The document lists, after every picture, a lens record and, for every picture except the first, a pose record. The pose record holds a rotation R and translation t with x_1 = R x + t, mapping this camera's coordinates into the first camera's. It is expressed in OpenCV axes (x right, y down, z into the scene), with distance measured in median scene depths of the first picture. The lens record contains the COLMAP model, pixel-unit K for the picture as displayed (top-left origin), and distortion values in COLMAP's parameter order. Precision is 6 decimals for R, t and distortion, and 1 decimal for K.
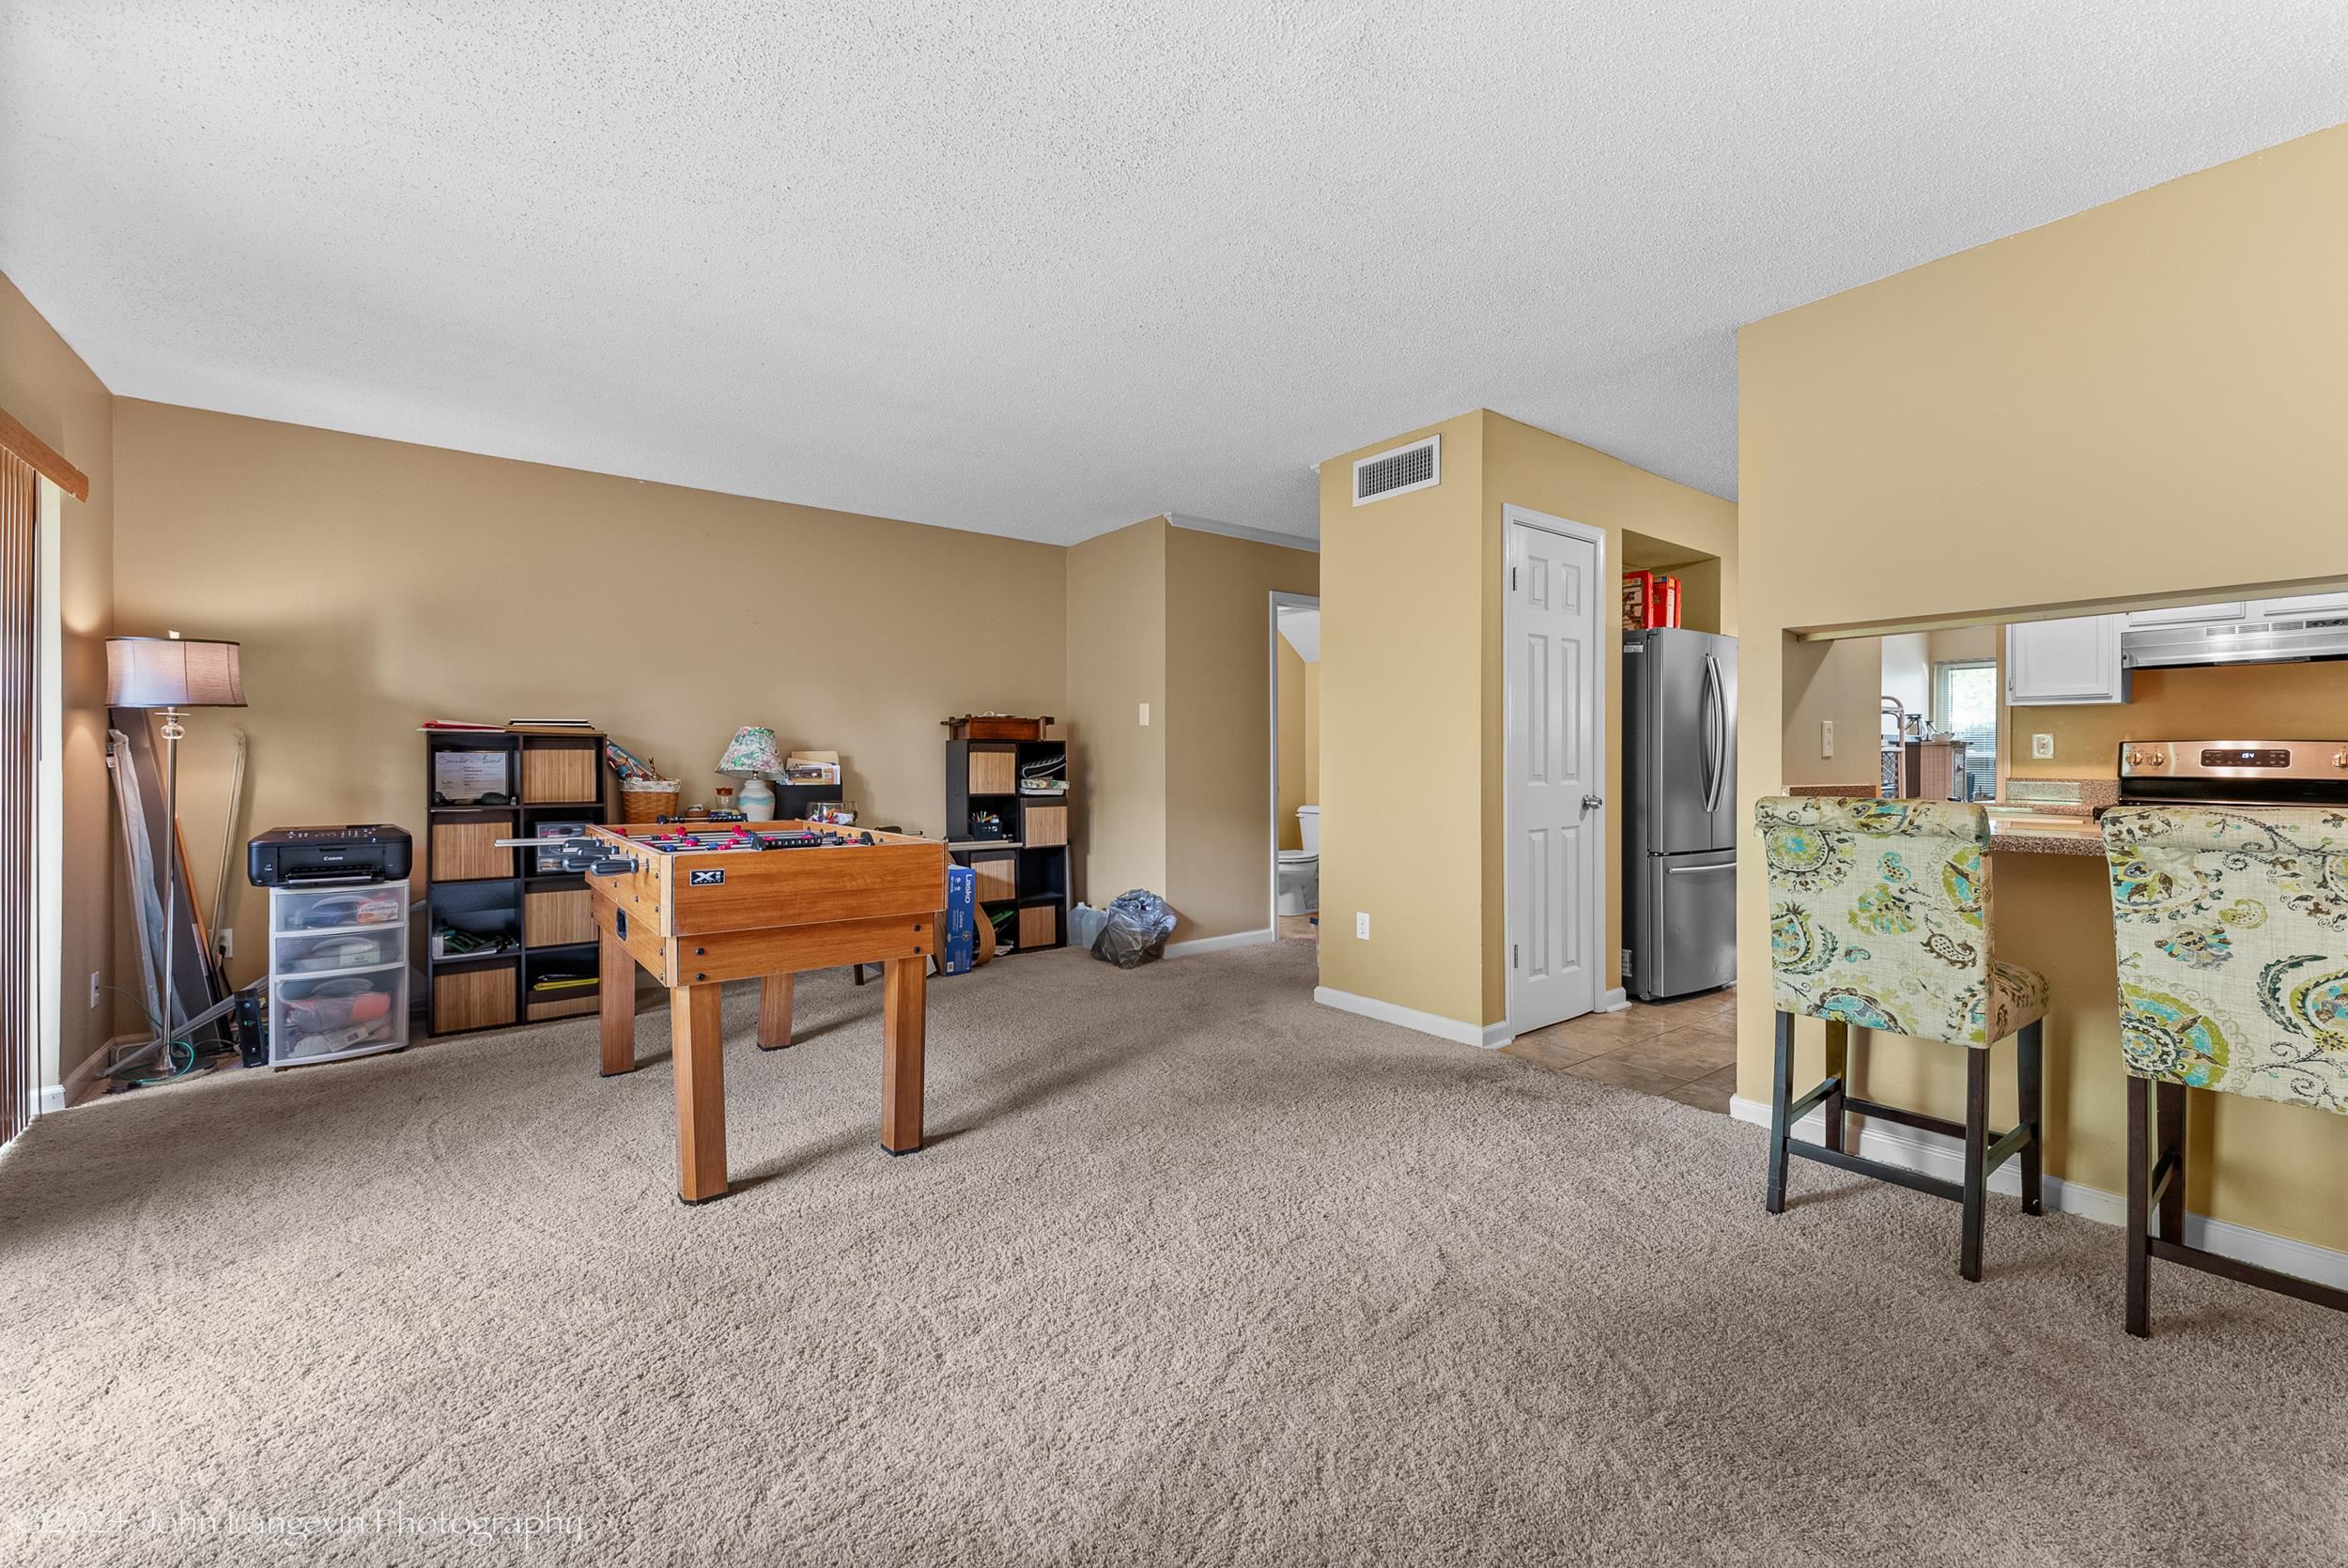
lens RADIAL K [[951.1, 0, 1170.1], [0, 951.1, 761.7], [0, 0, 1]] dist [0.000185, 0.000283]
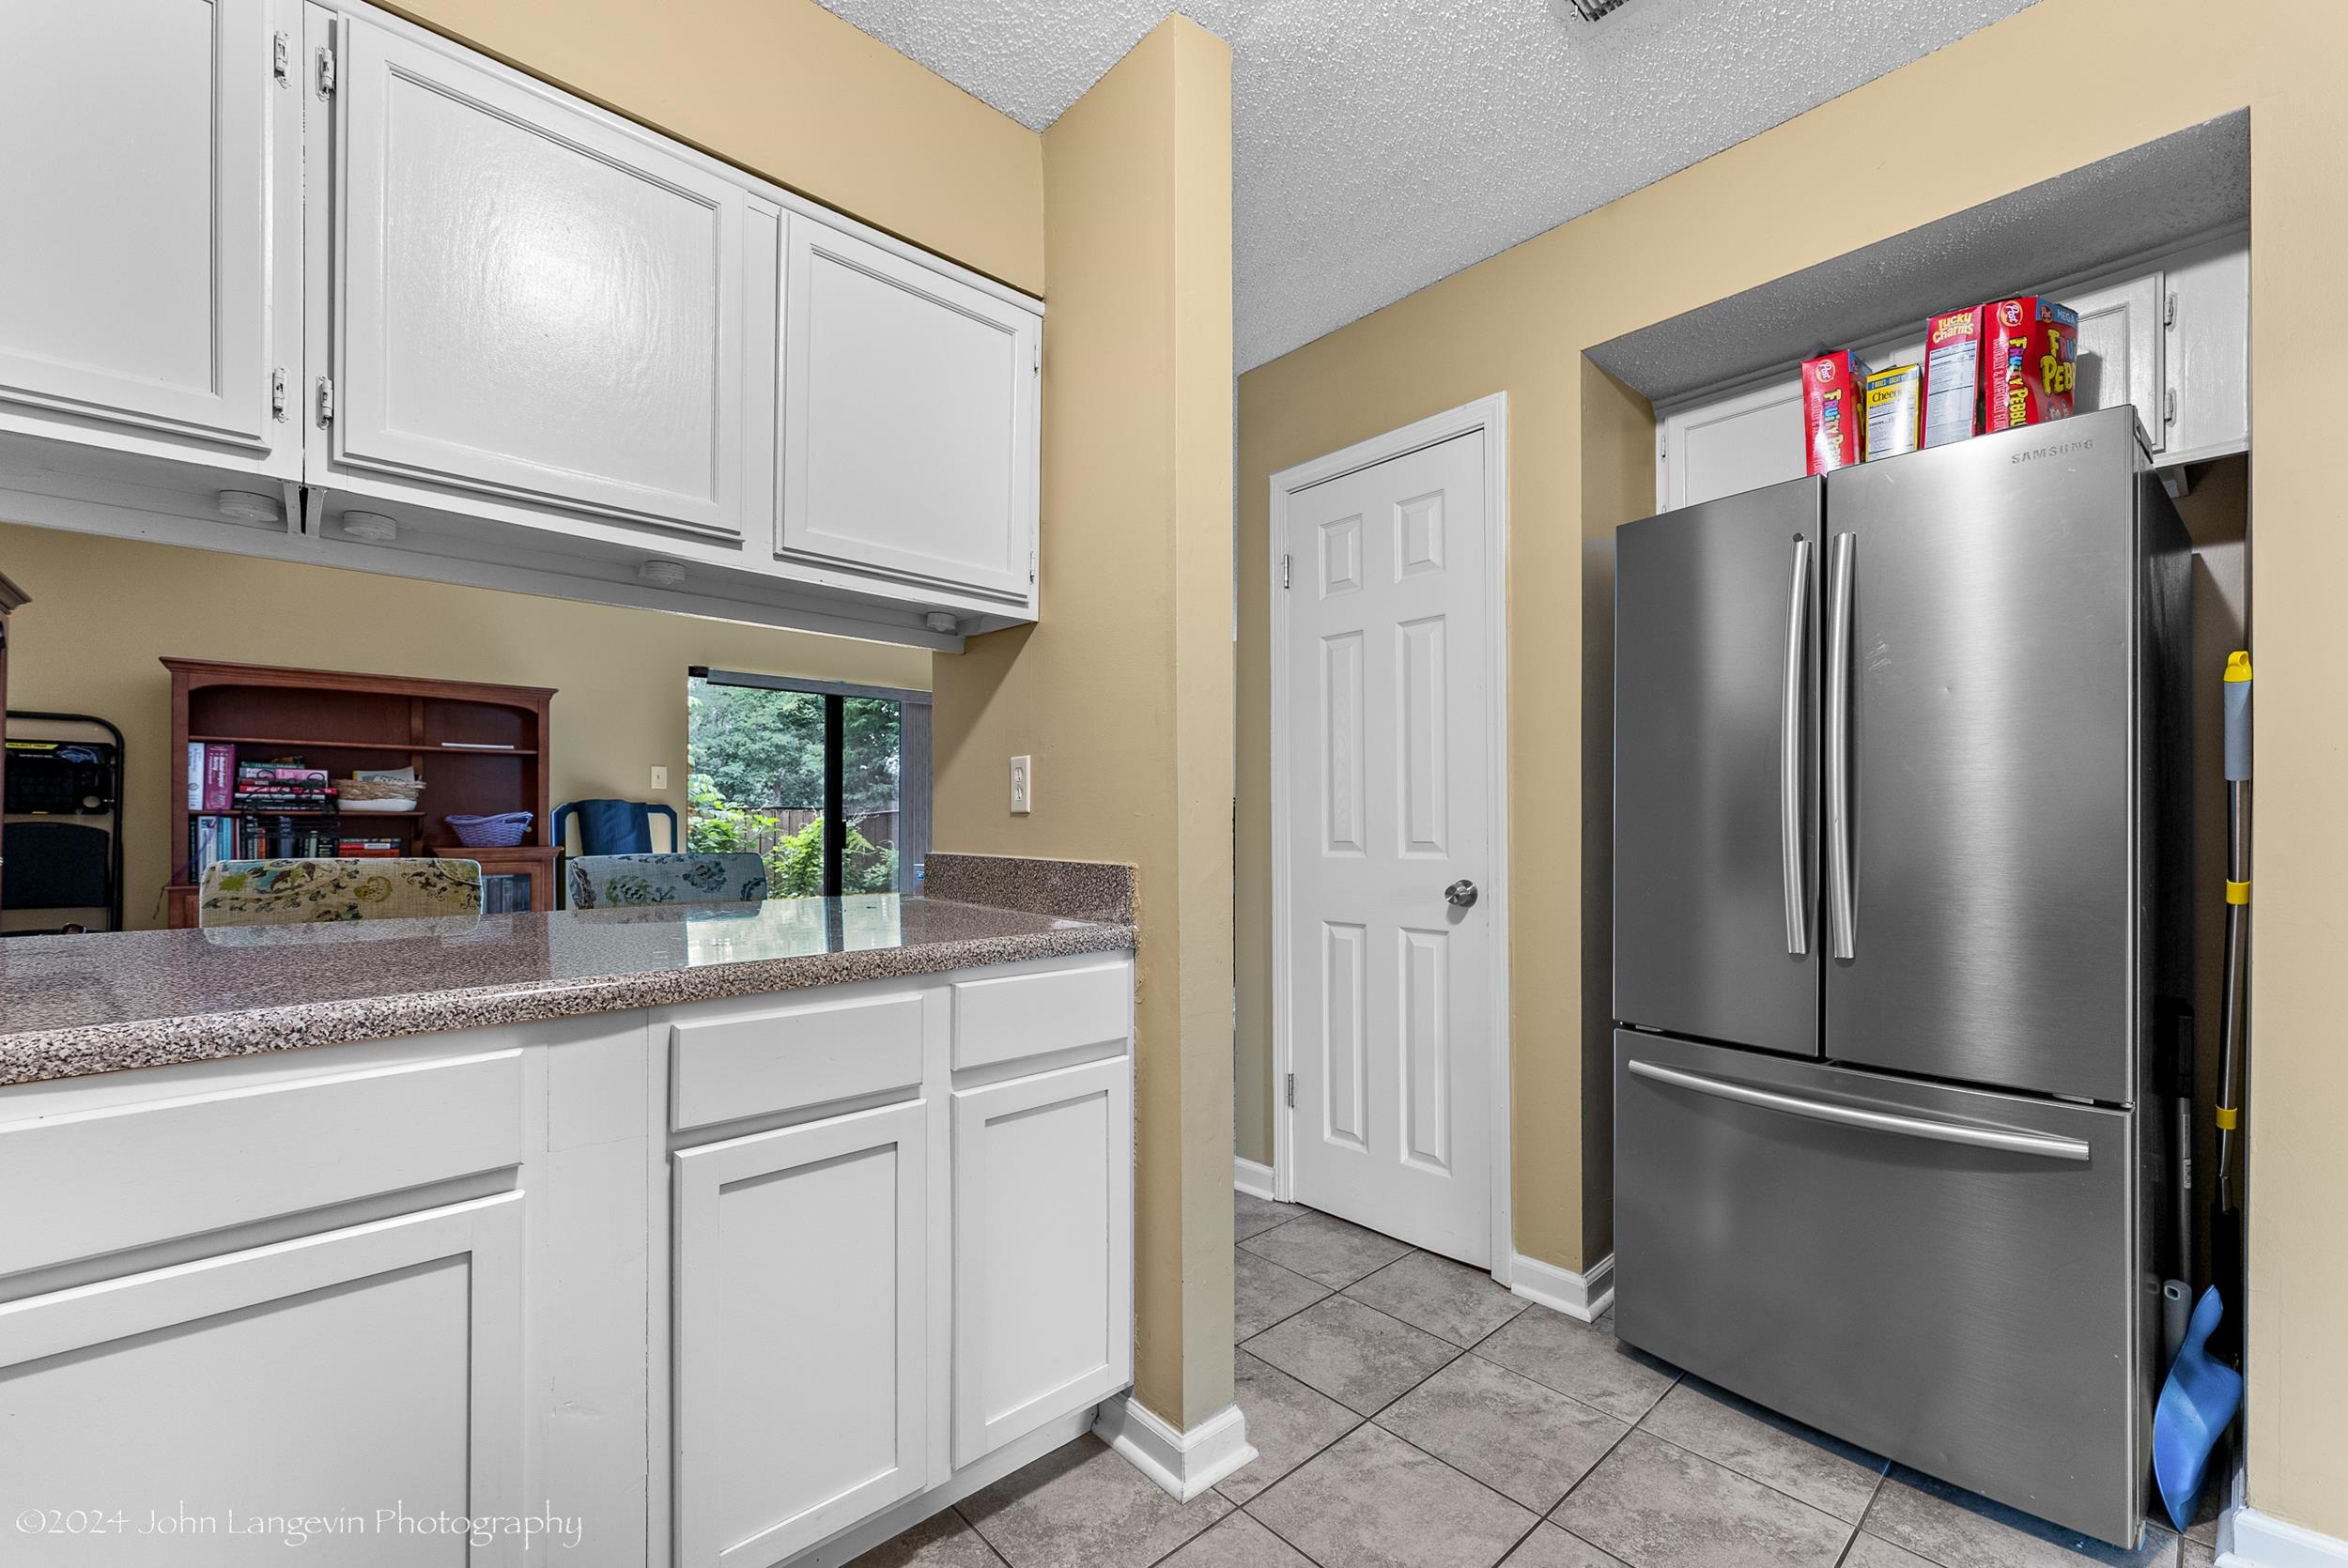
lens RADIAL K [[957.2, 0, 1180.4], [0, 957.2, 823.4], [0, 0, 1]] dist [0.000108, -0.000027]
pose [[0.093159, -0.002447, -0.995648, 1.925782], [0.000046, 0.999997, -0.002453, 0.004889], [0.995651, 0.000182, 0.093159, 1.509638]]
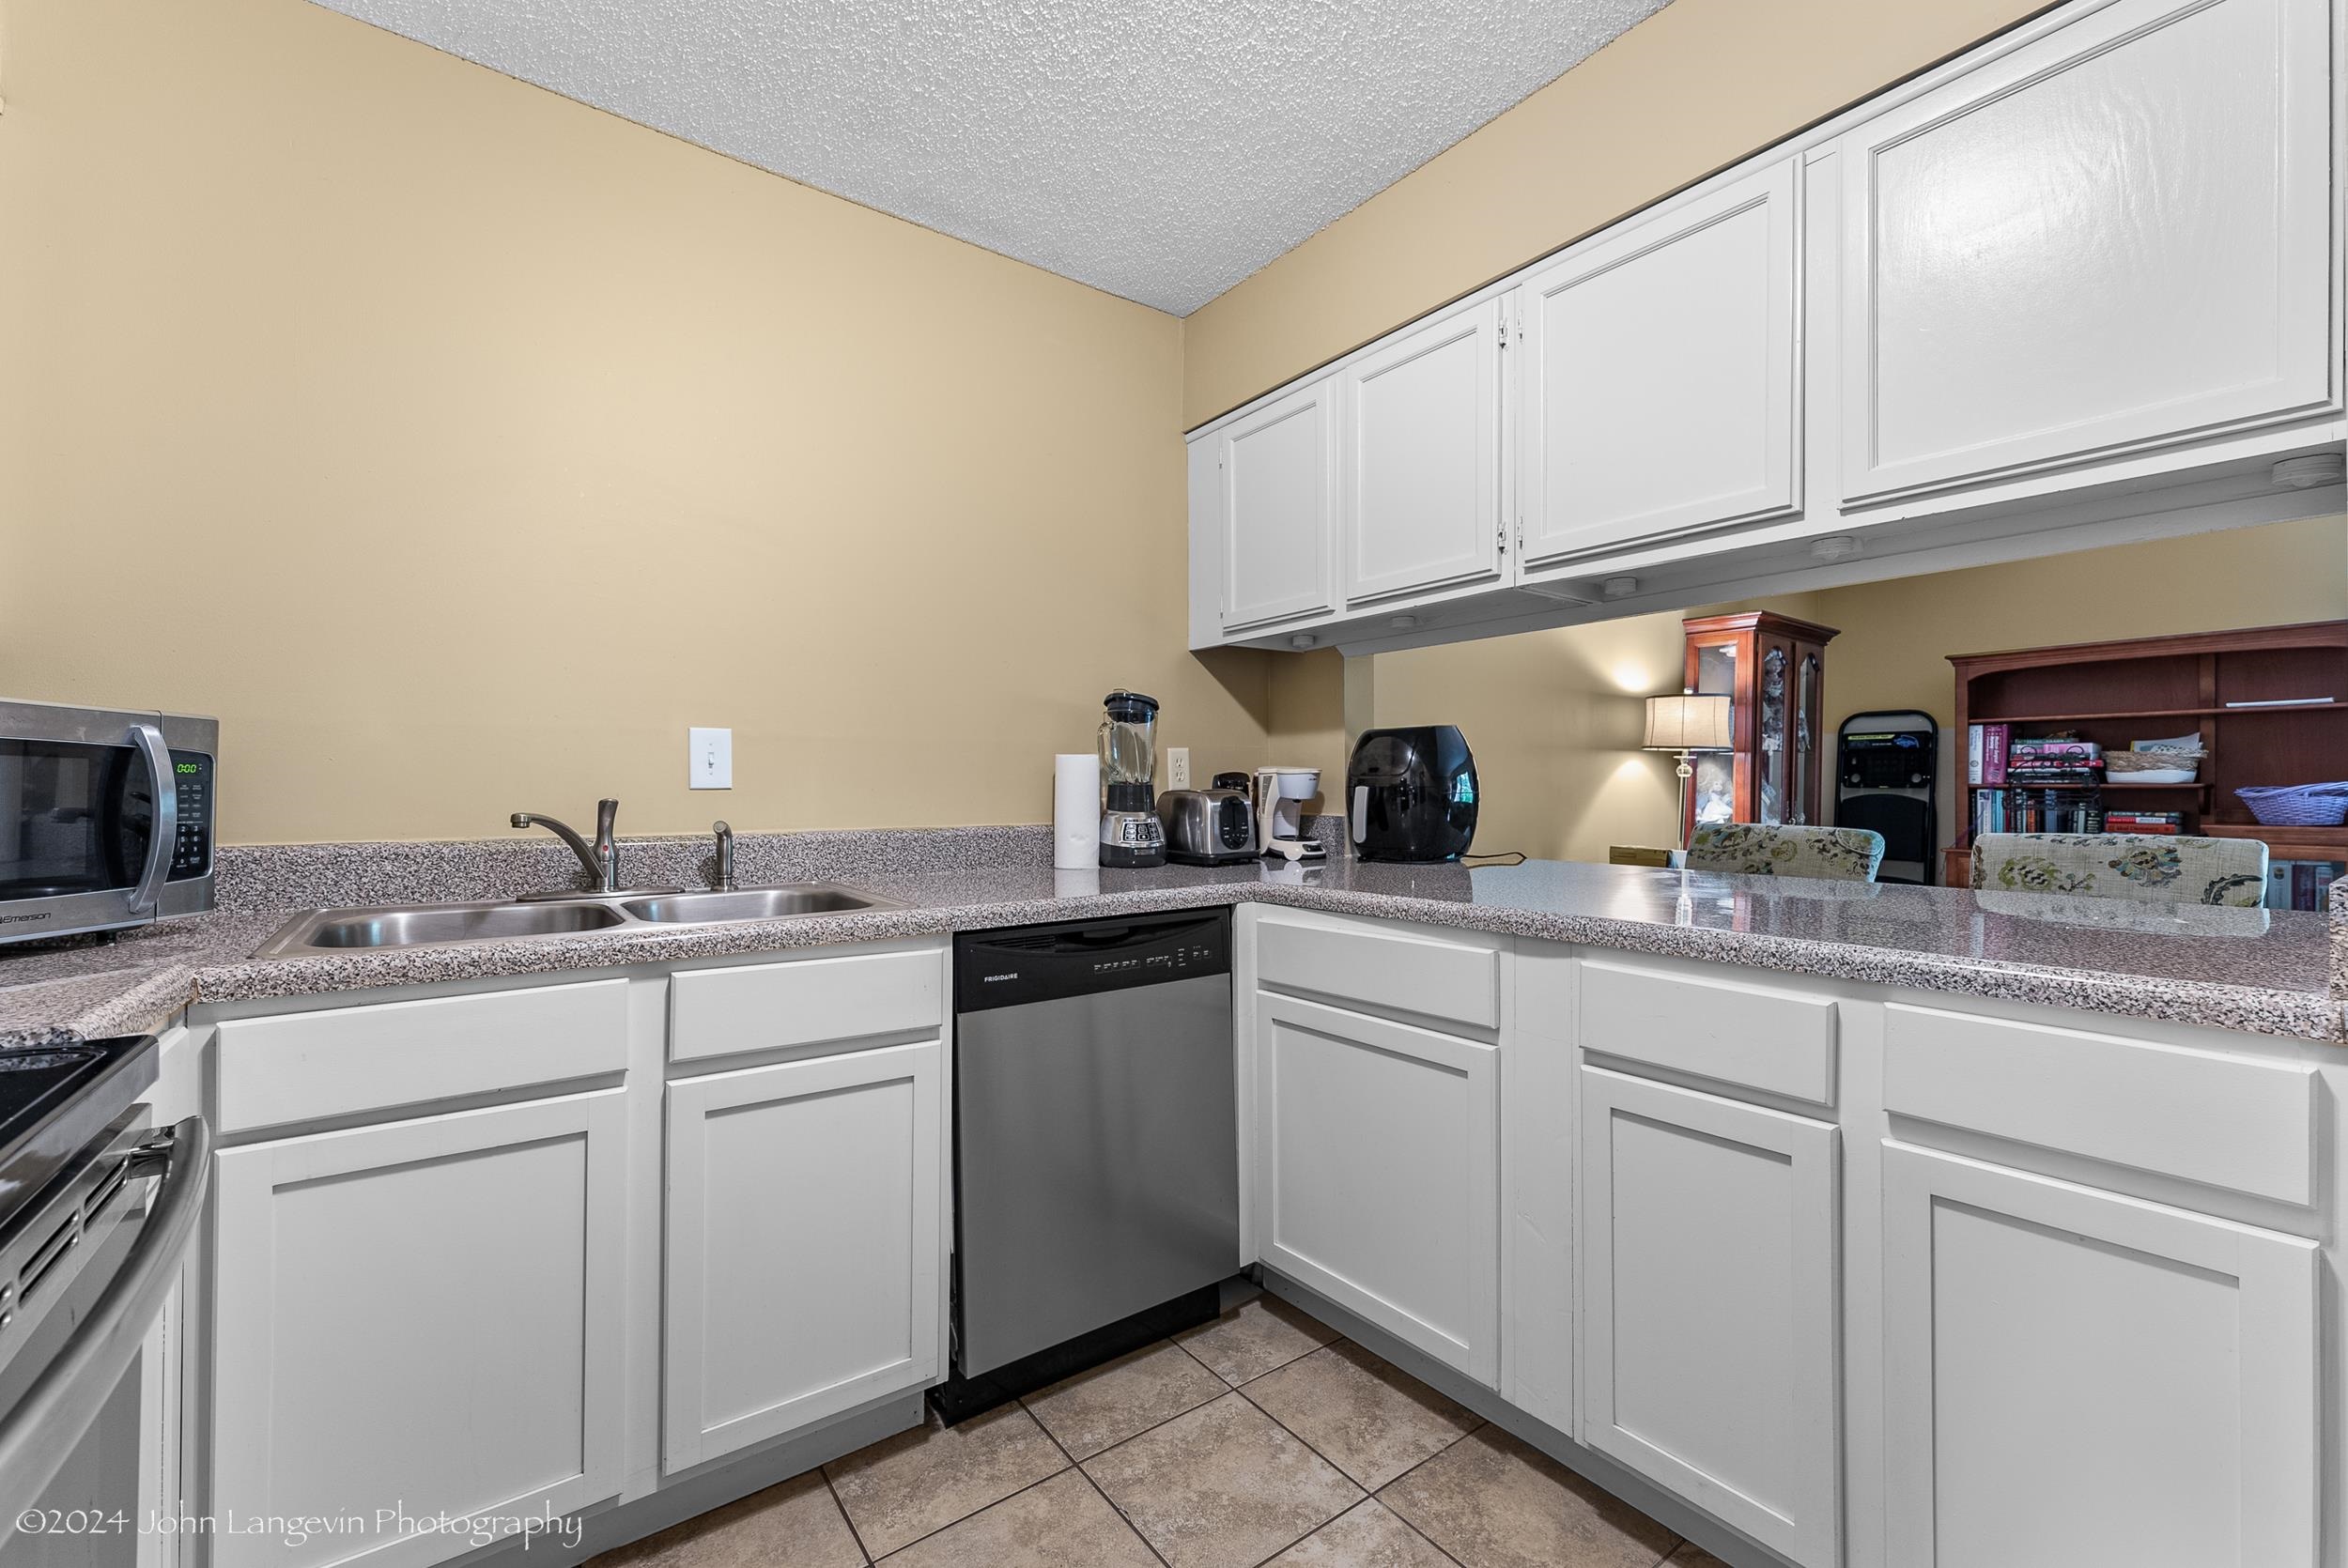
lens RADIAL K [[961.3, 0, 1188.2], [0, 961.3, 783.2], [0, 0, 1]] dist [-0.001131, 0.000219]
pose [[-0.999987, -0.004506, 0.002475, 1.636748], [-0.004529, 0.999945, -0.009470, 0.000425], [-0.002432, -0.009482, -0.999952, 1.946031]]
